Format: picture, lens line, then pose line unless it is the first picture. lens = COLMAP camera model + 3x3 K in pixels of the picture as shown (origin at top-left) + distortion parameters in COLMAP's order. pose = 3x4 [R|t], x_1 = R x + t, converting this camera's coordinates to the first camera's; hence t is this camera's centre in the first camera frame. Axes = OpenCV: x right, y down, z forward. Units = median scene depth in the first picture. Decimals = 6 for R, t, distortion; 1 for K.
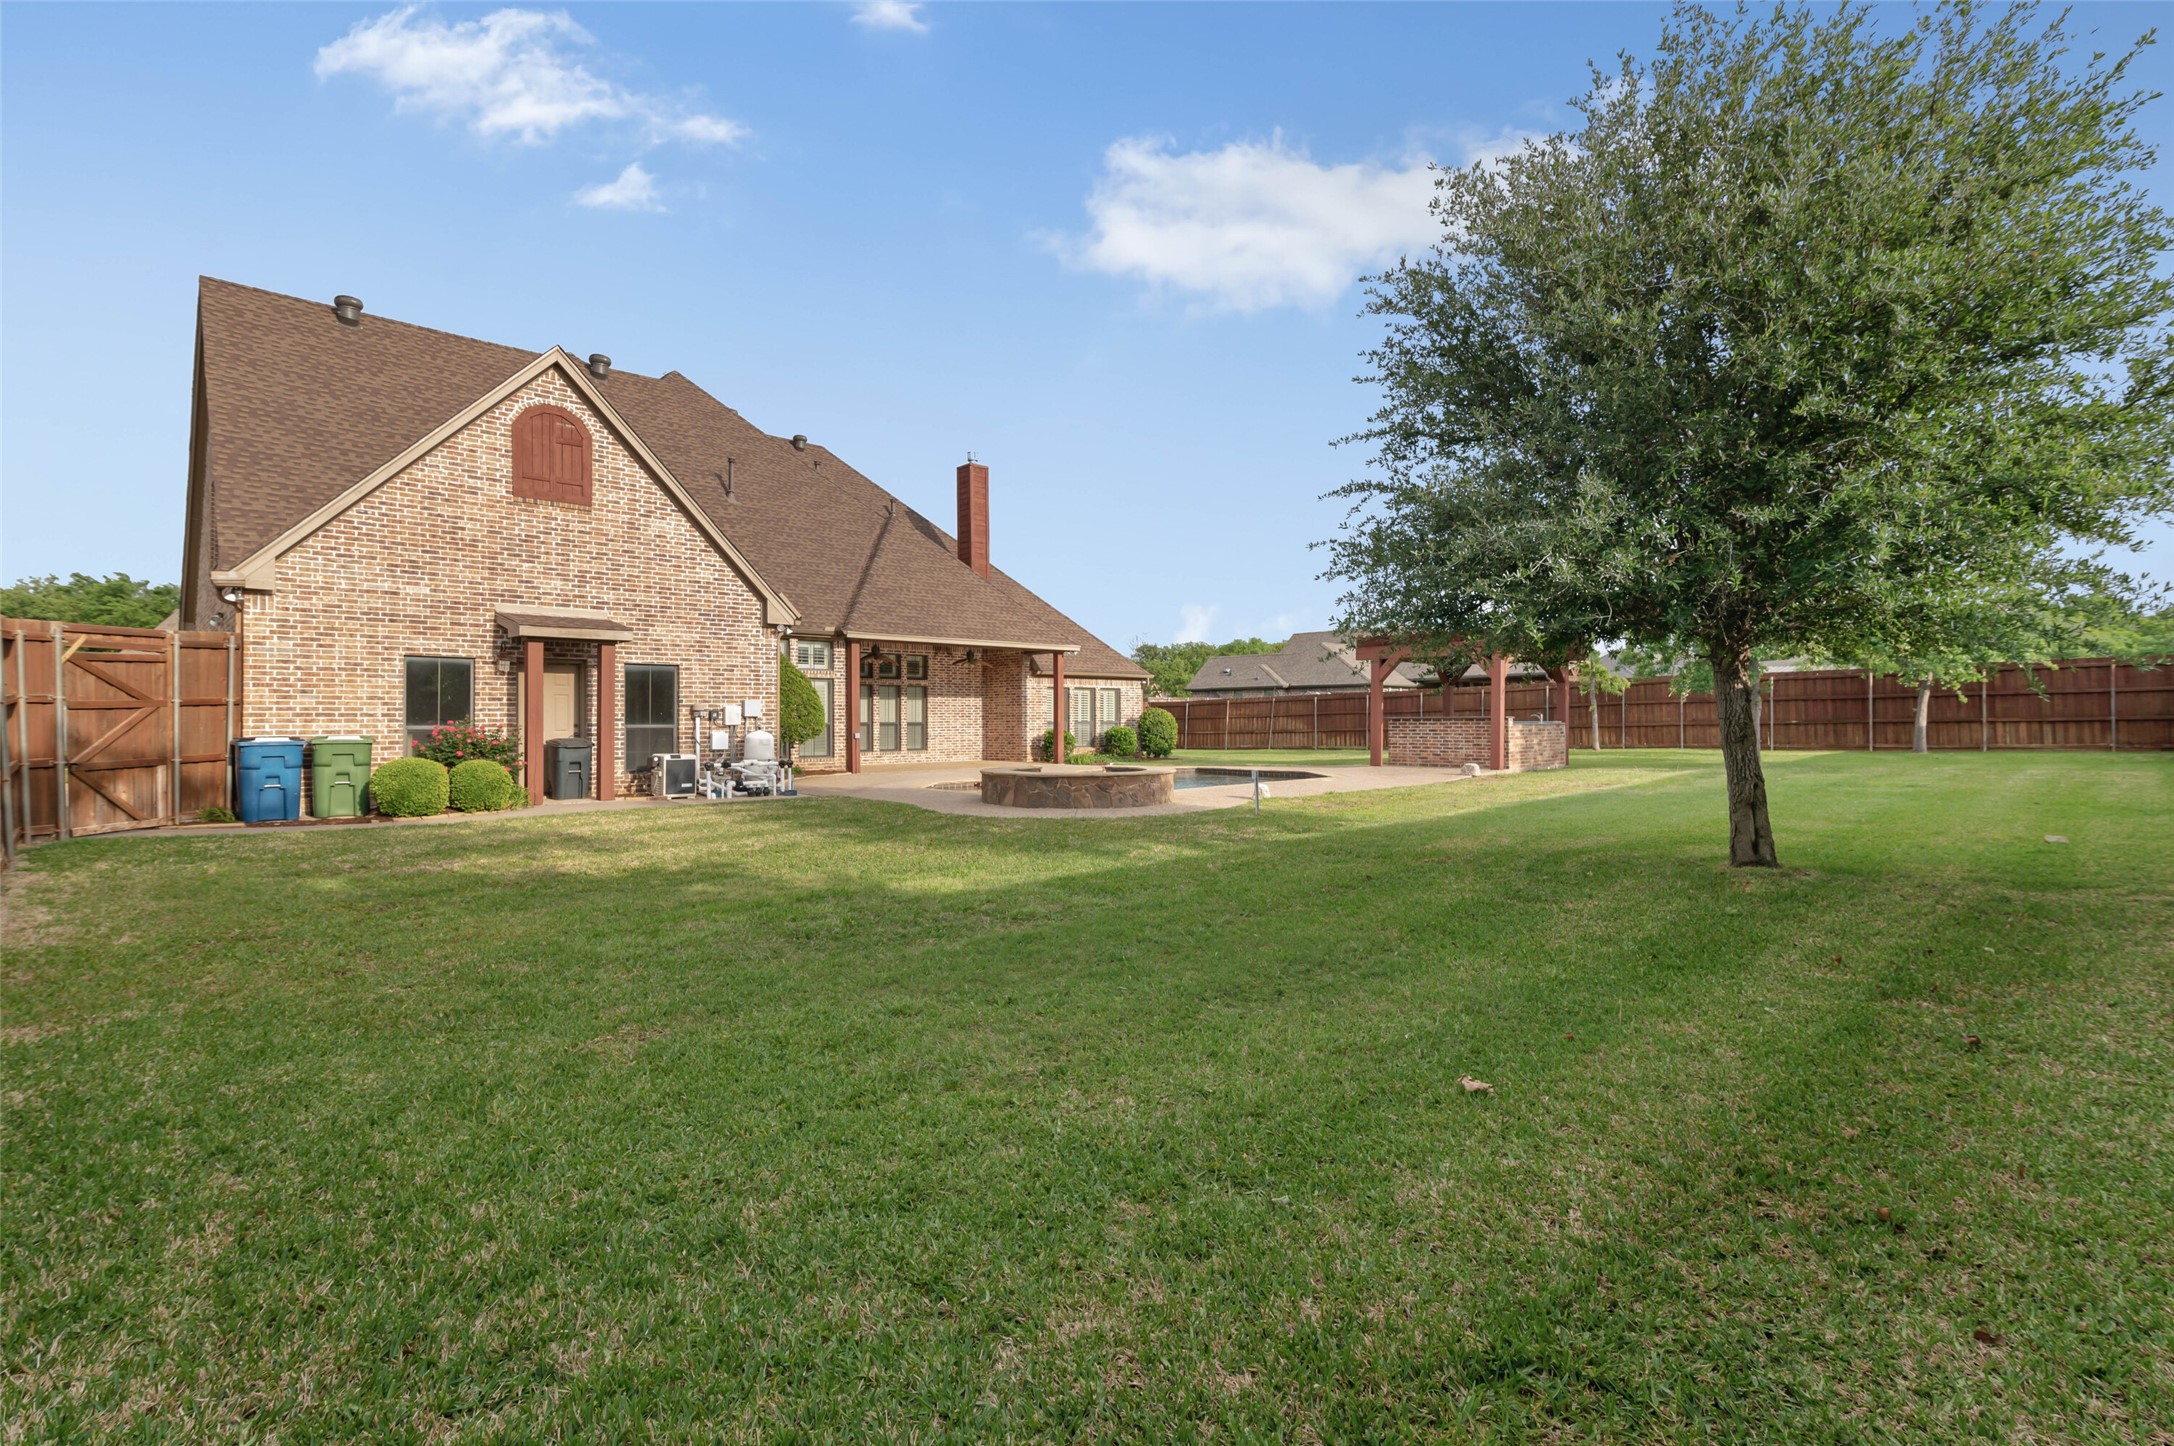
lens RADIAL K [[997.5, 0, 1087.0], [0, 997.5, 723.0], [0, 0, 1]] dist [-0.001030, -0.000118]
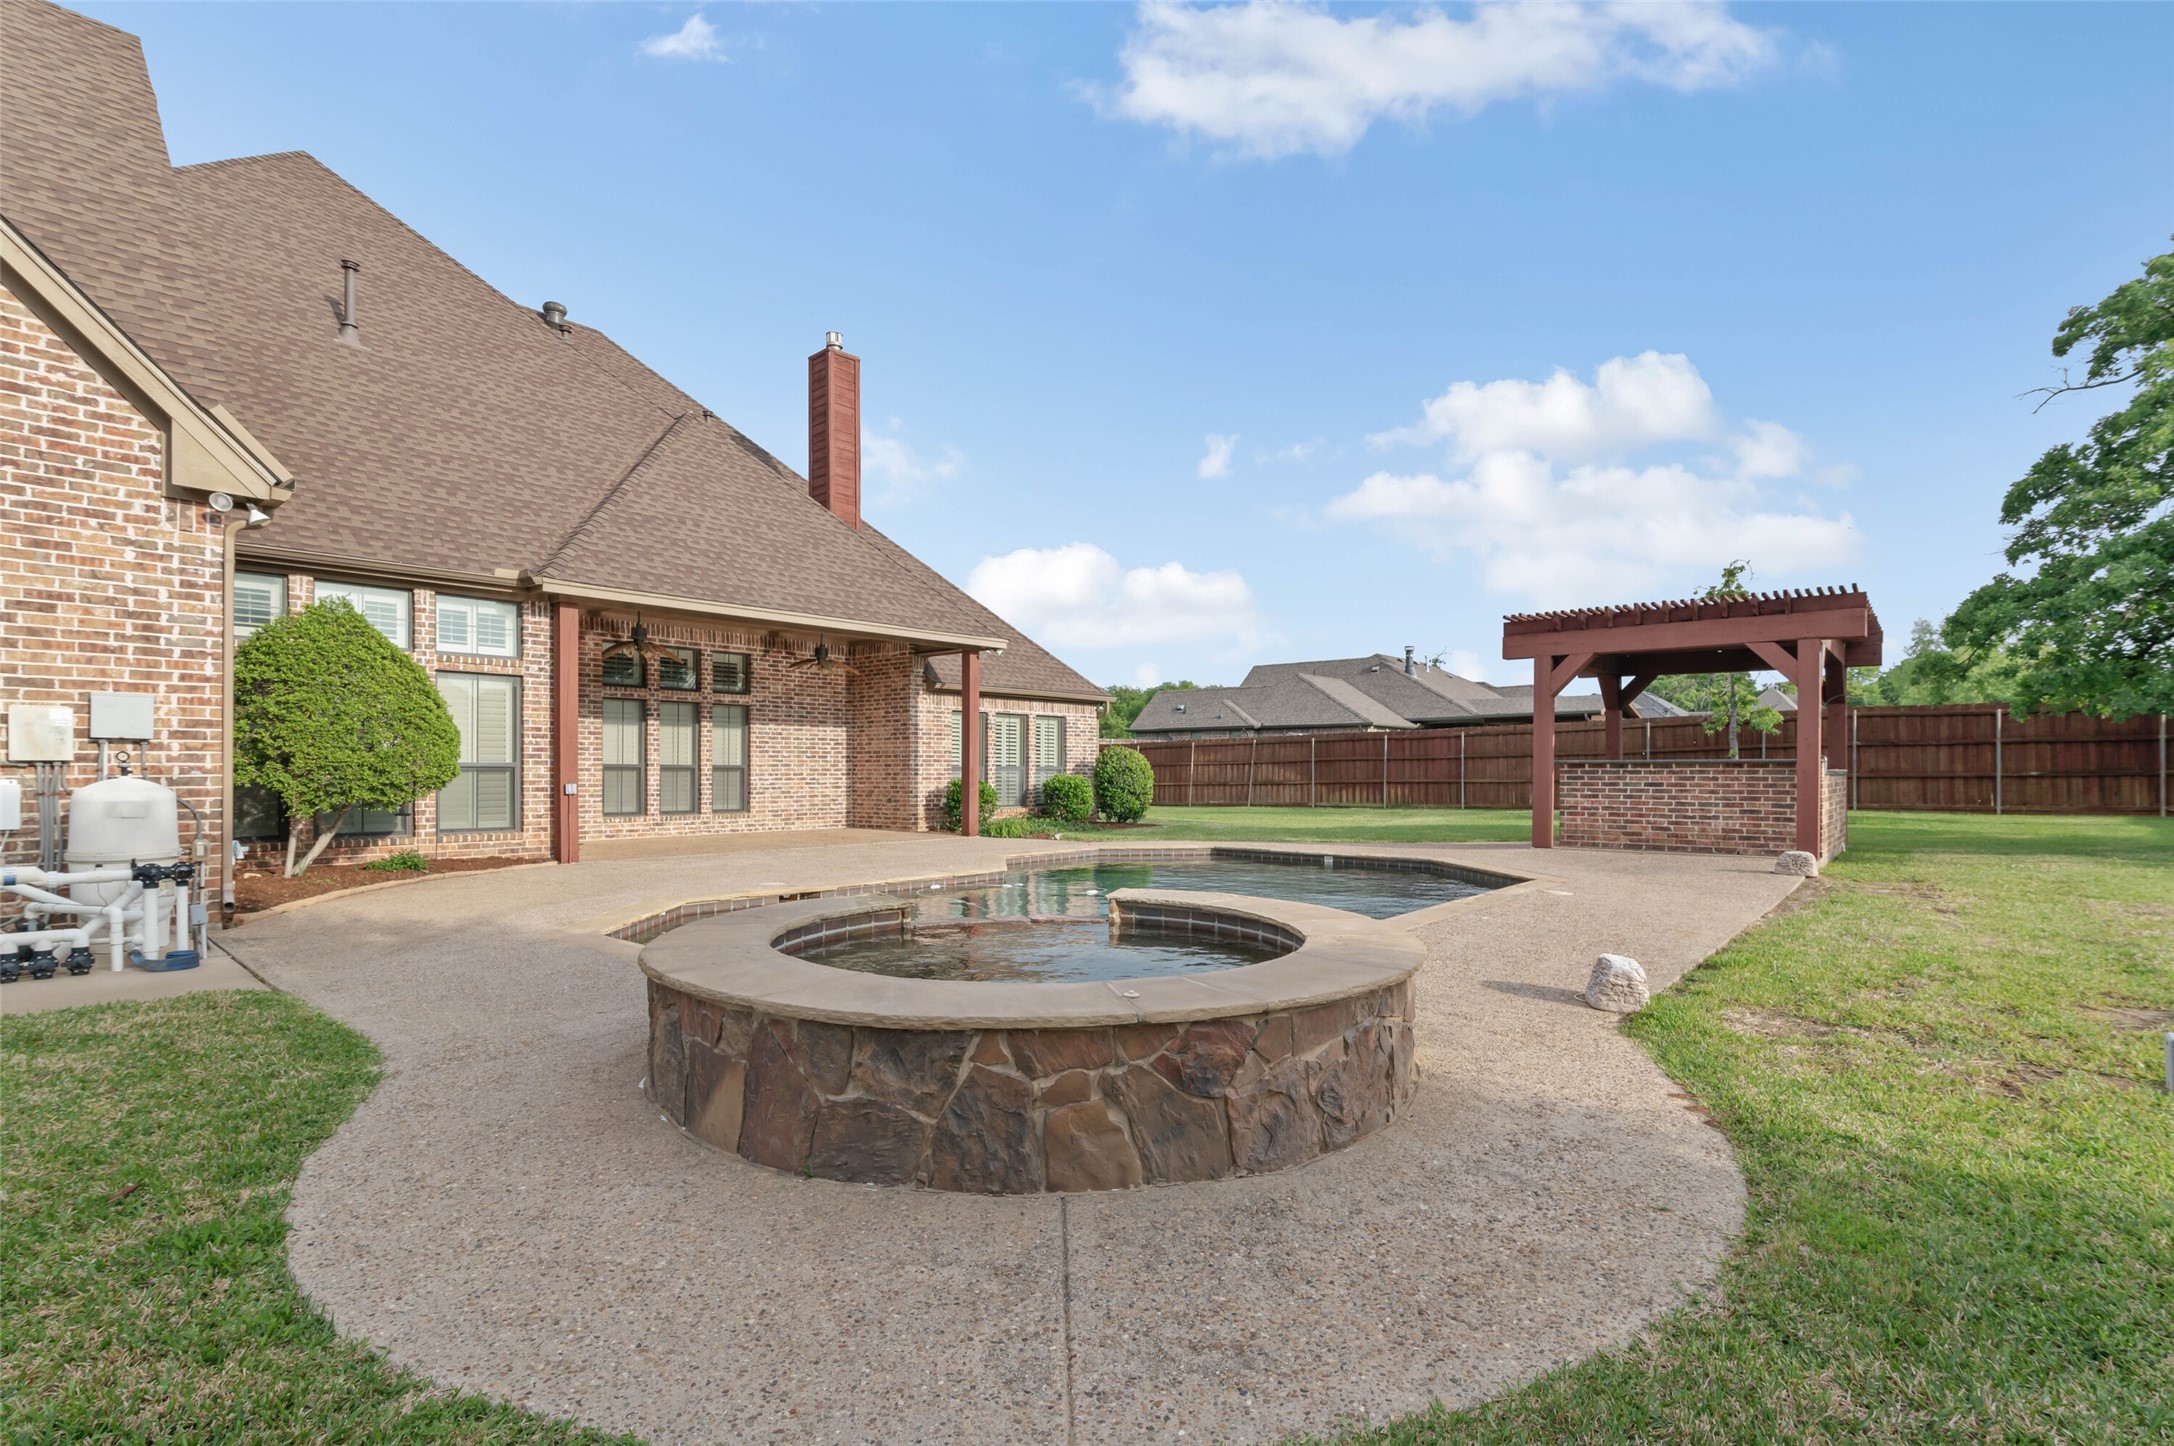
lens RADIAL K [[1045.1, 0, 1093.2], [0, 1045.1, 762.4], [0, 0, 1]] dist [-0.000977, -0.000106]
pose [[0.996074, 0.006743, 0.088267, -0.009754], [-0.005882, 0.999933, -0.010017, 0.002324], [-0.088329, 0.009459, 0.996046, 0.348361]]
